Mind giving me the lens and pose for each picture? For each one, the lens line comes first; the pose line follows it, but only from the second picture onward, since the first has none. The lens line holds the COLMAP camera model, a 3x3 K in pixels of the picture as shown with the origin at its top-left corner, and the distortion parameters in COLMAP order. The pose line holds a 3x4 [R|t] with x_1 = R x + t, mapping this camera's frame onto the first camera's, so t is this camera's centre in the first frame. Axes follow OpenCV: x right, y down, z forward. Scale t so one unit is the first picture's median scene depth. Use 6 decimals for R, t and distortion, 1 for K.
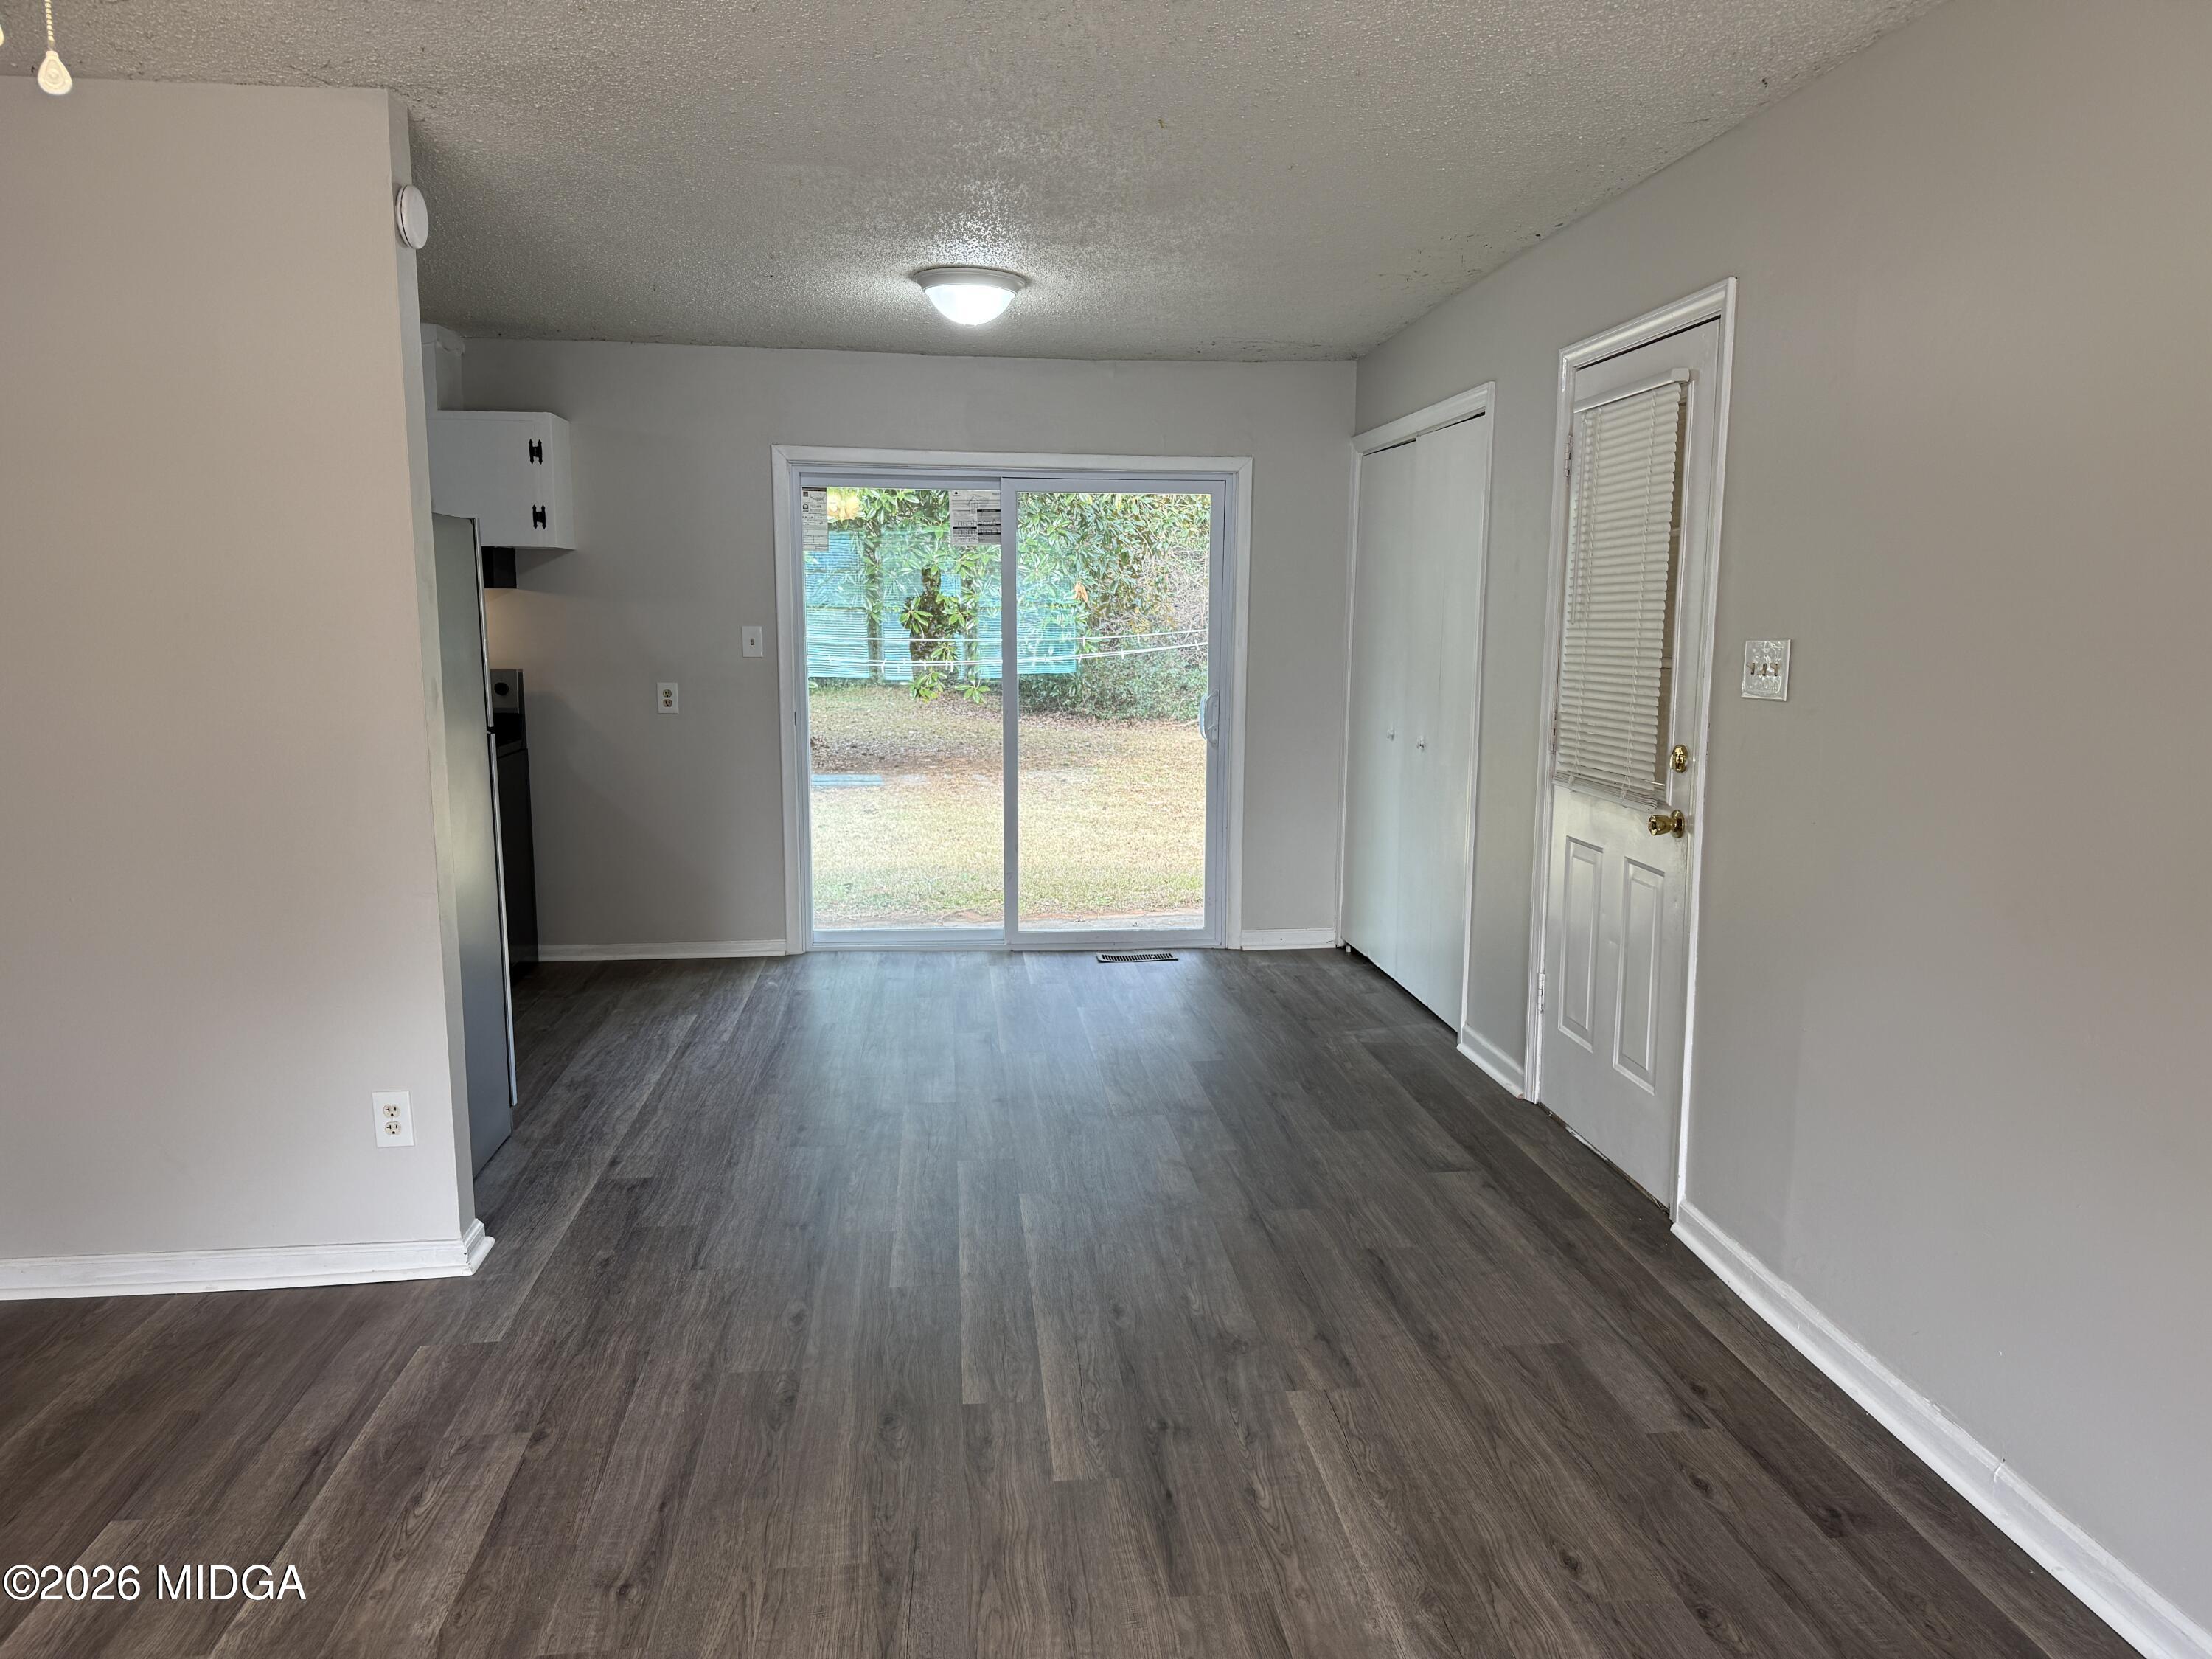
lens RADIAL K [[1541.2, 0, 1106.0], [0, 1541.2, 829.5], [0, 0, 1]] dist [0.102580, -0.180380]
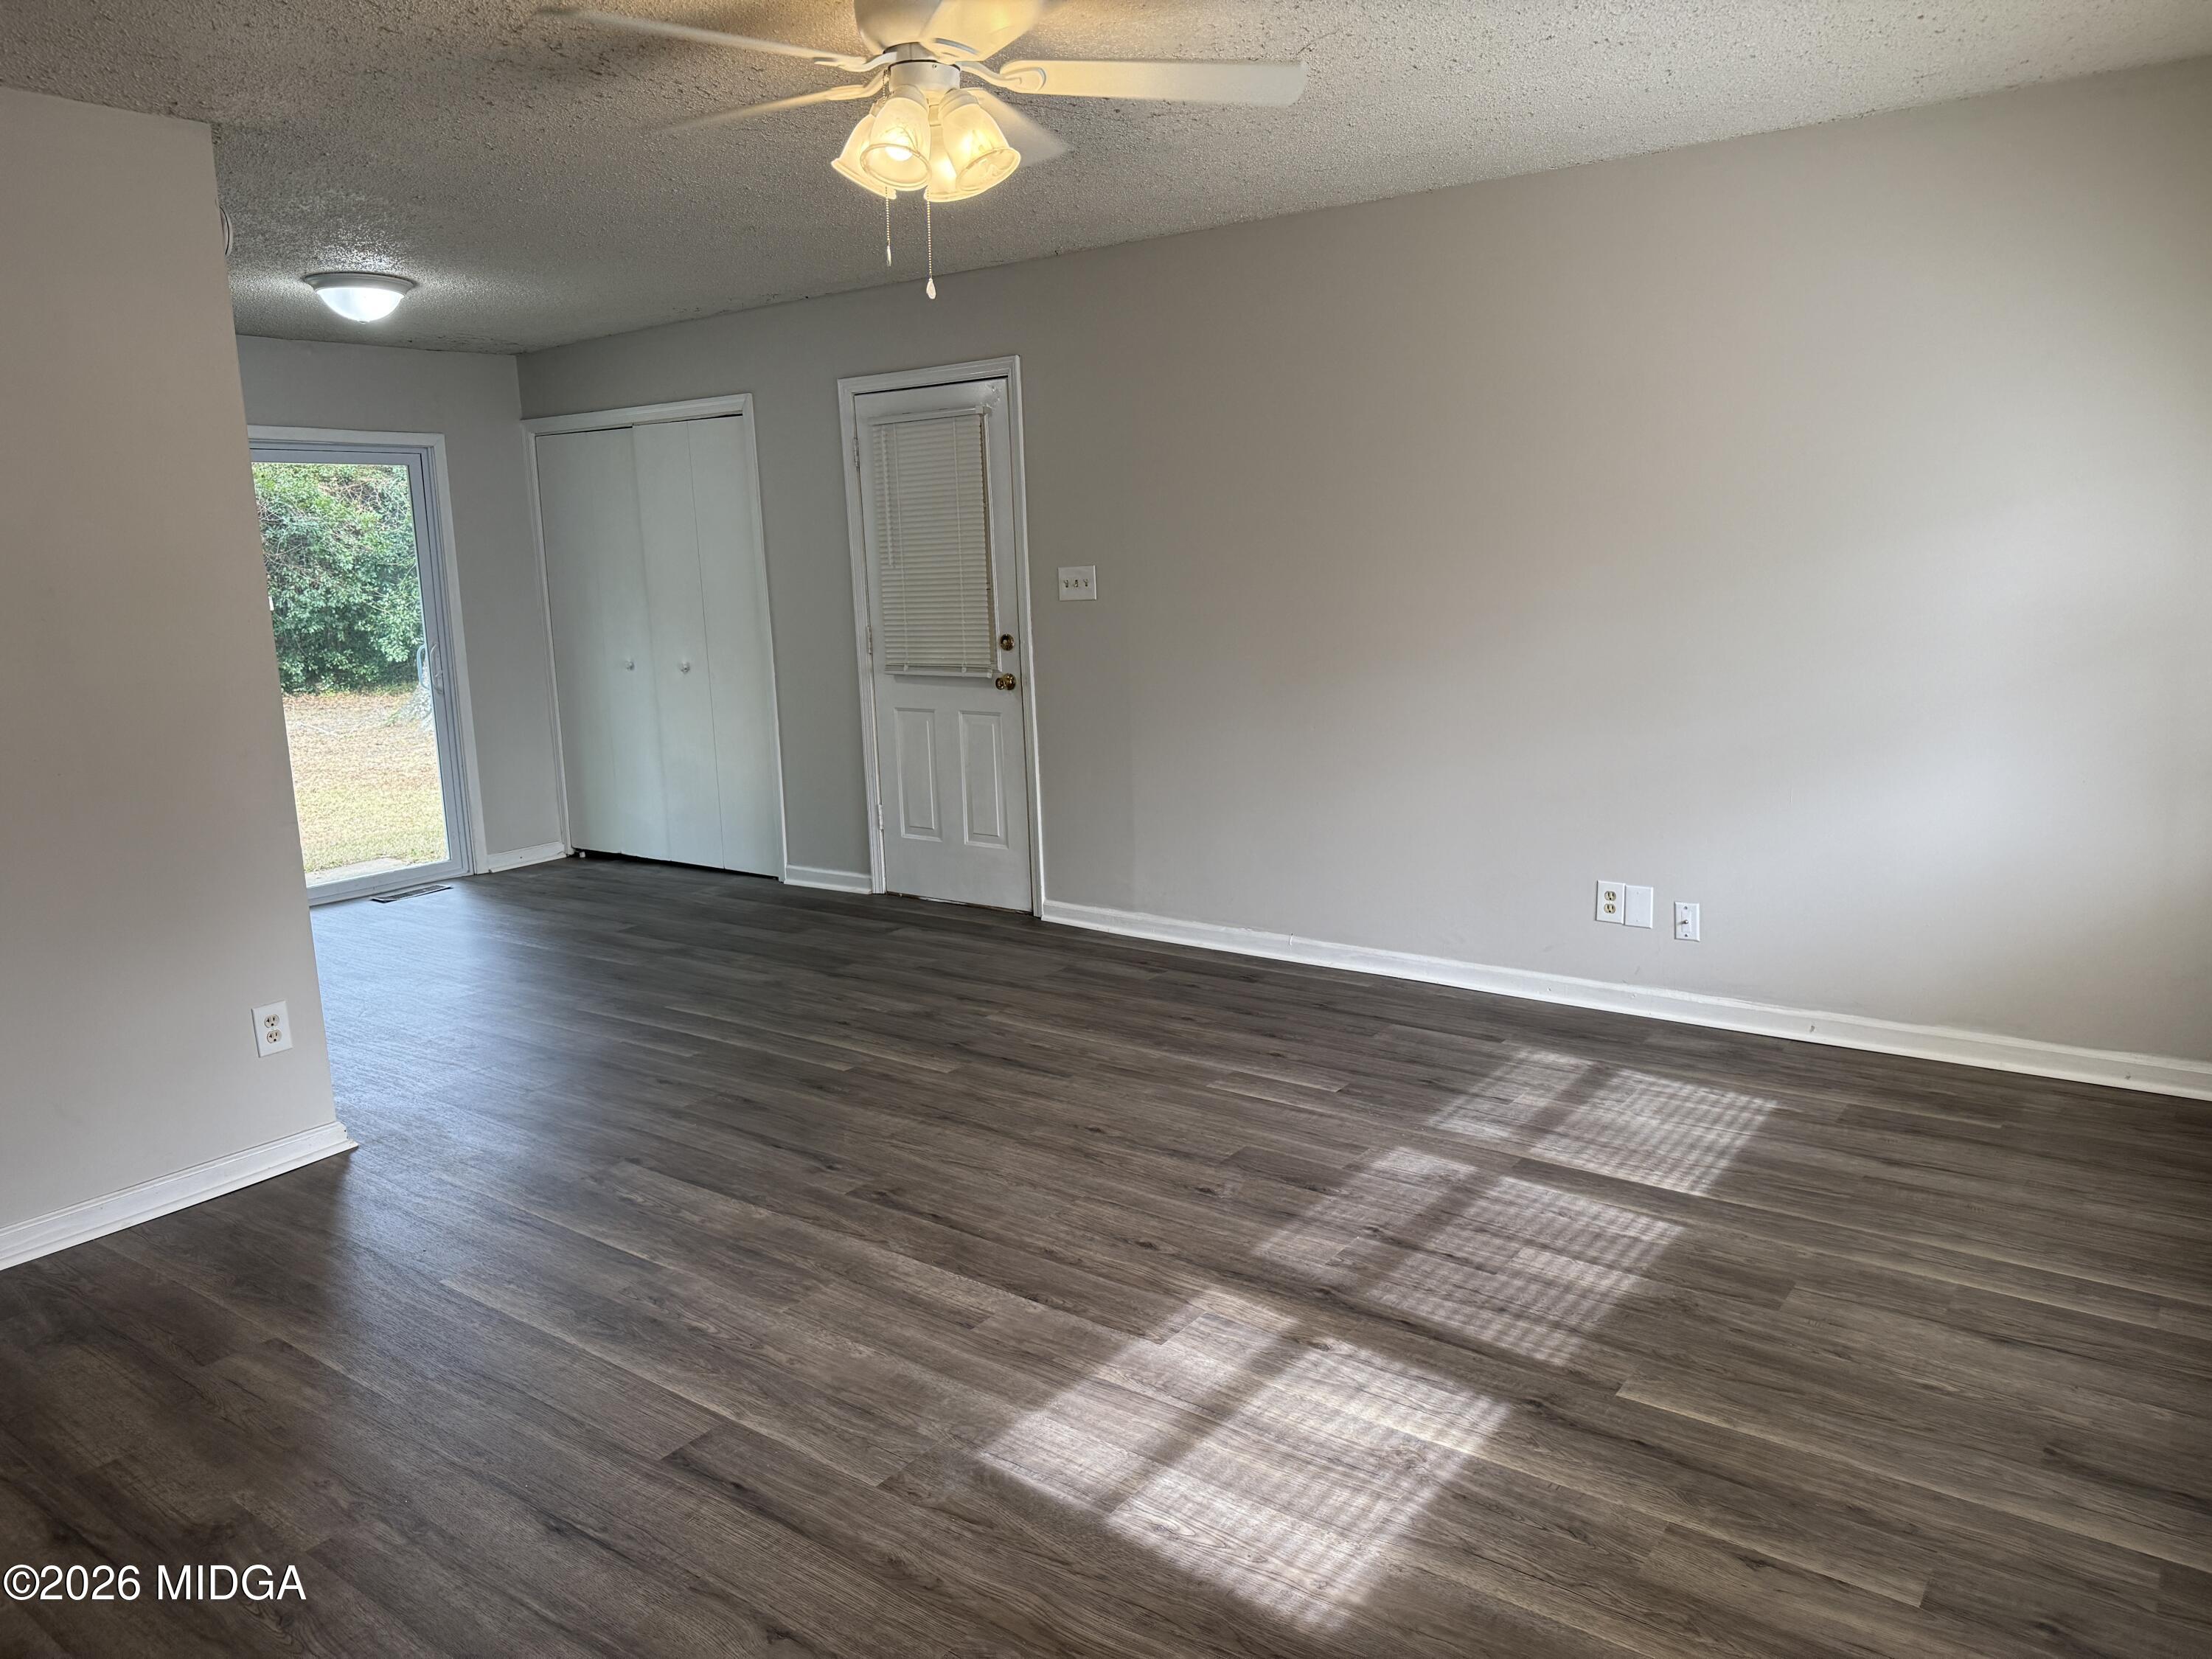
lens RADIAL K [[1541.2, 0, 1106.0], [0, 1541.2, 829.5], [0, 0, 1]] dist [0.102580, -0.180380]
pose [[0.678739, -0.156475, 0.717516, -0.837129], [0.141067, 0.986622, 0.081718, 0.035220], [-0.720703, 0.045752, 0.691732, -0.228227]]
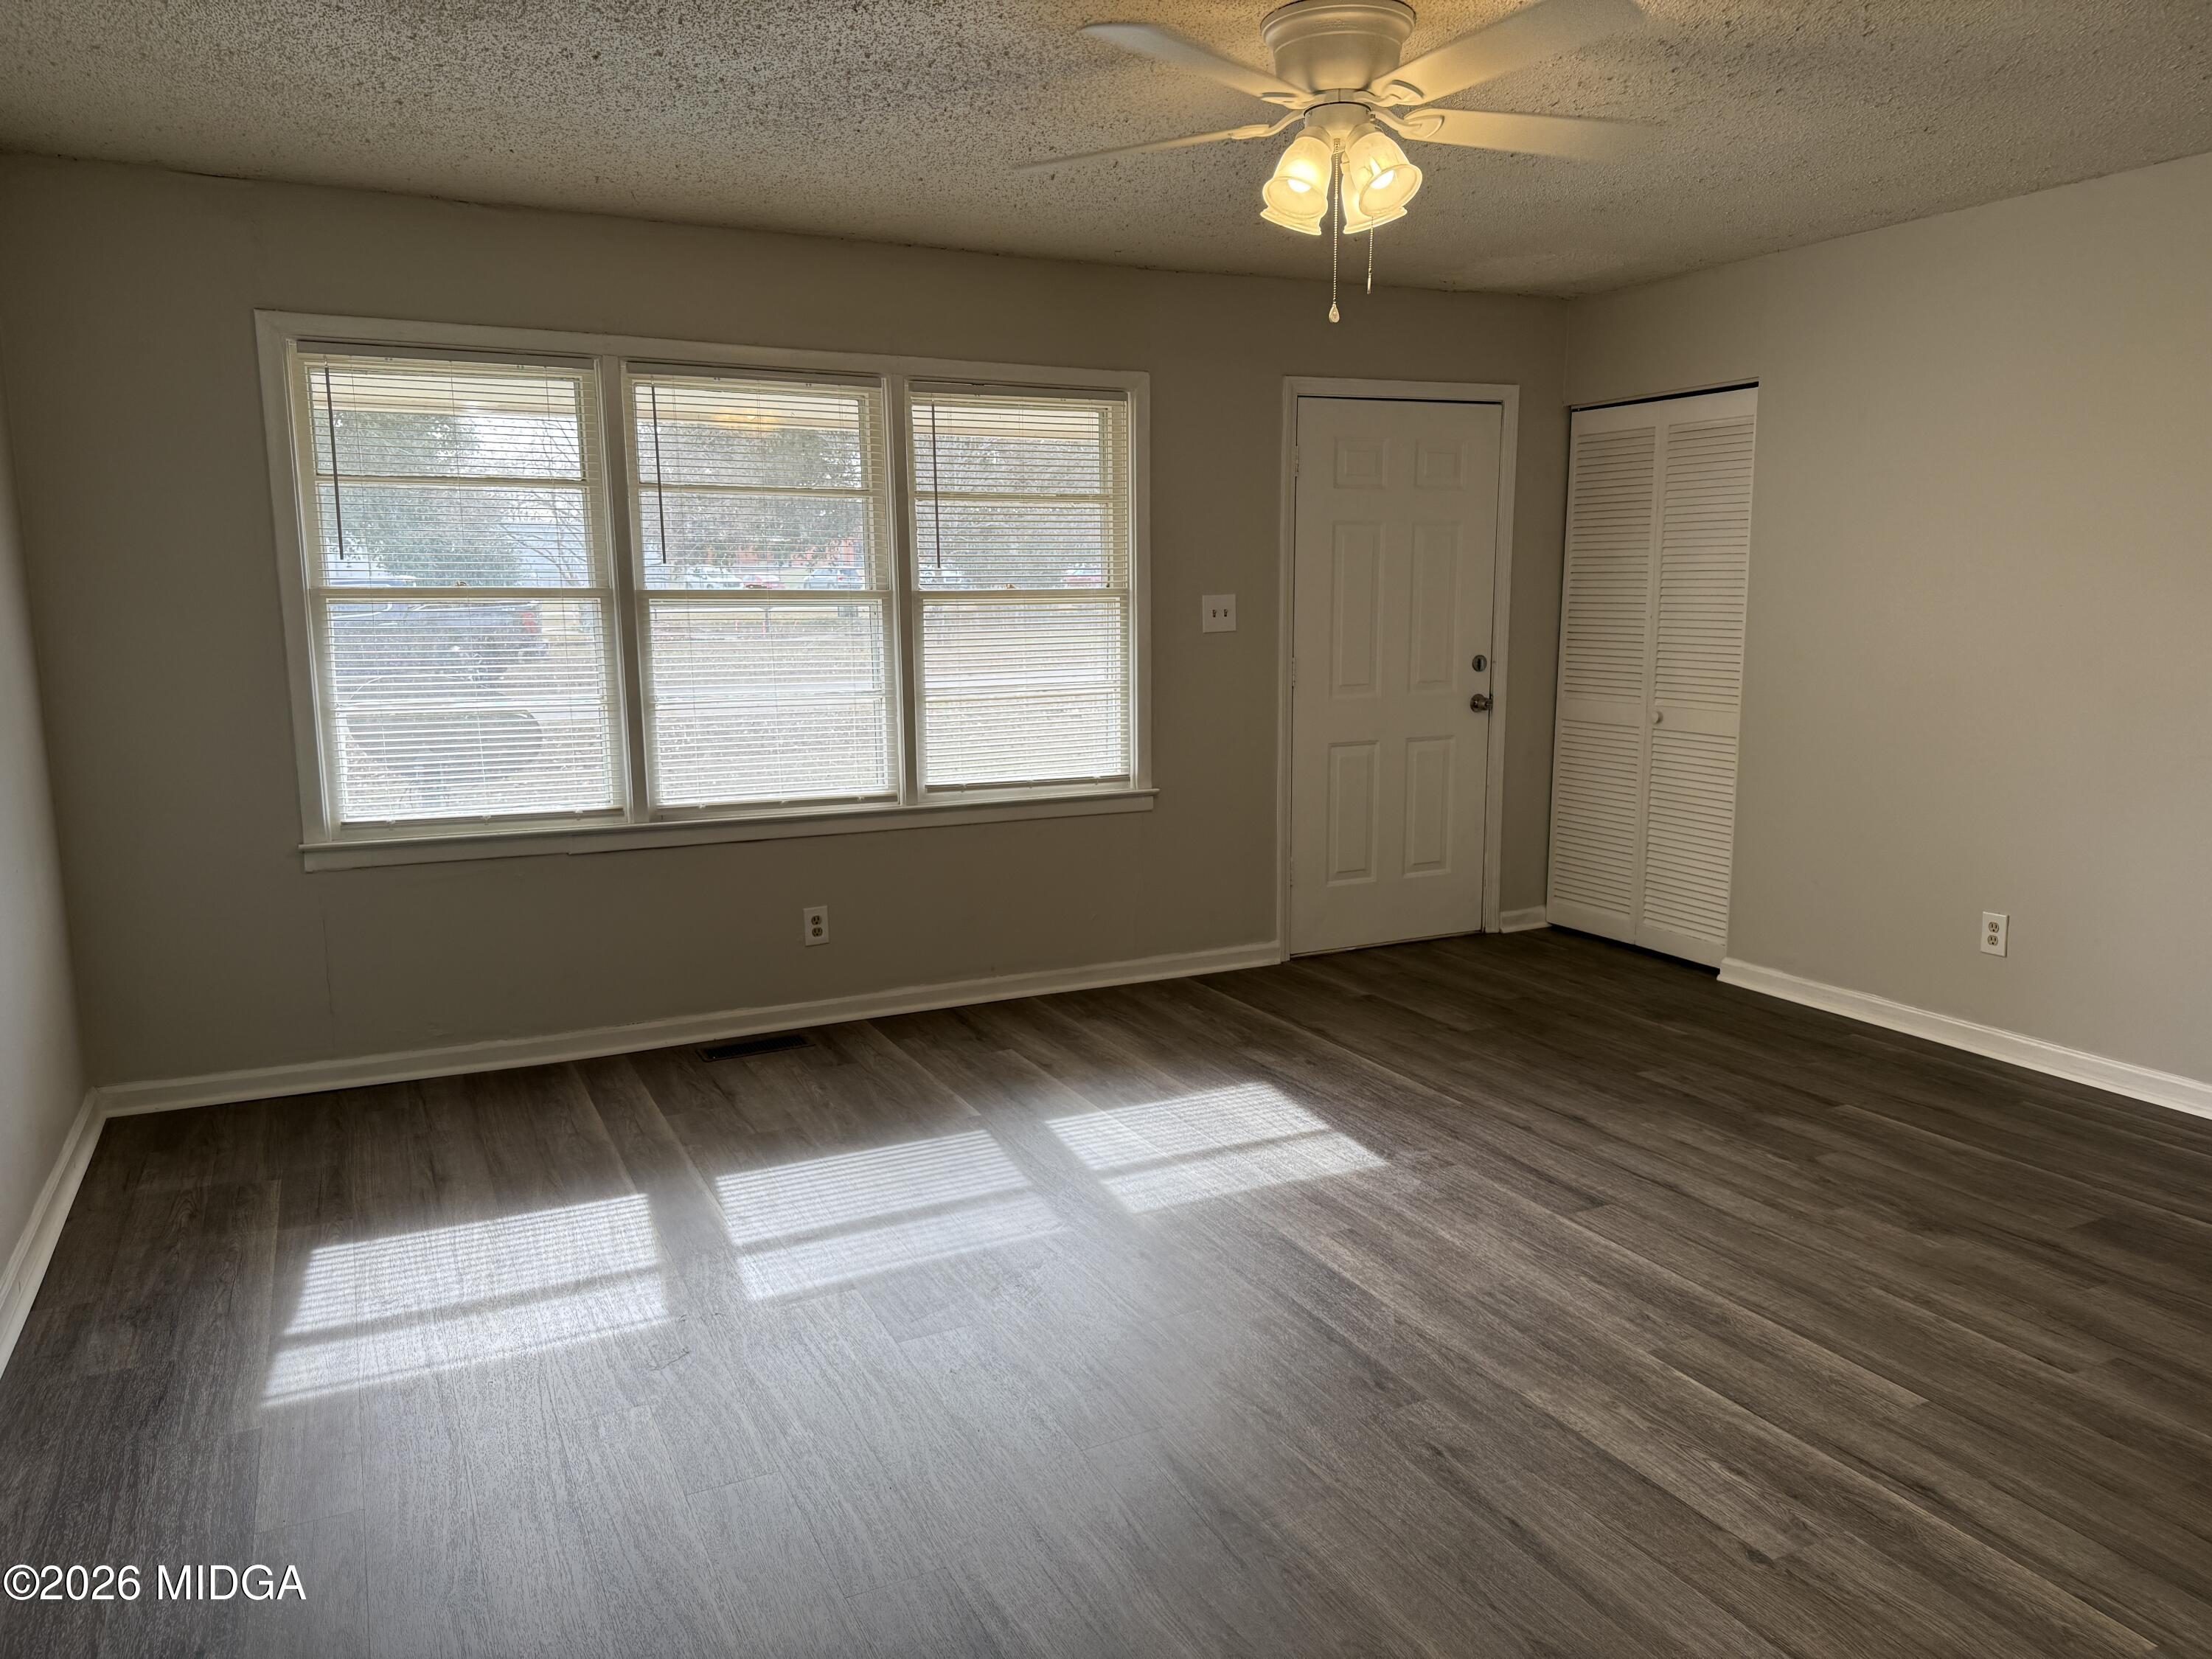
lens RADIAL K [[1541.2, 0, 1106.0], [0, 1541.2, 829.5], [0, 0, 1]] dist [0.102580, -0.180380]
pose [[-0.940842, 0.058979, -0.333673, 0.169688], [-0.042596, 0.956338, 0.289143, -0.160848], [0.336157, 0.286251, -0.897250, 1.226592]]
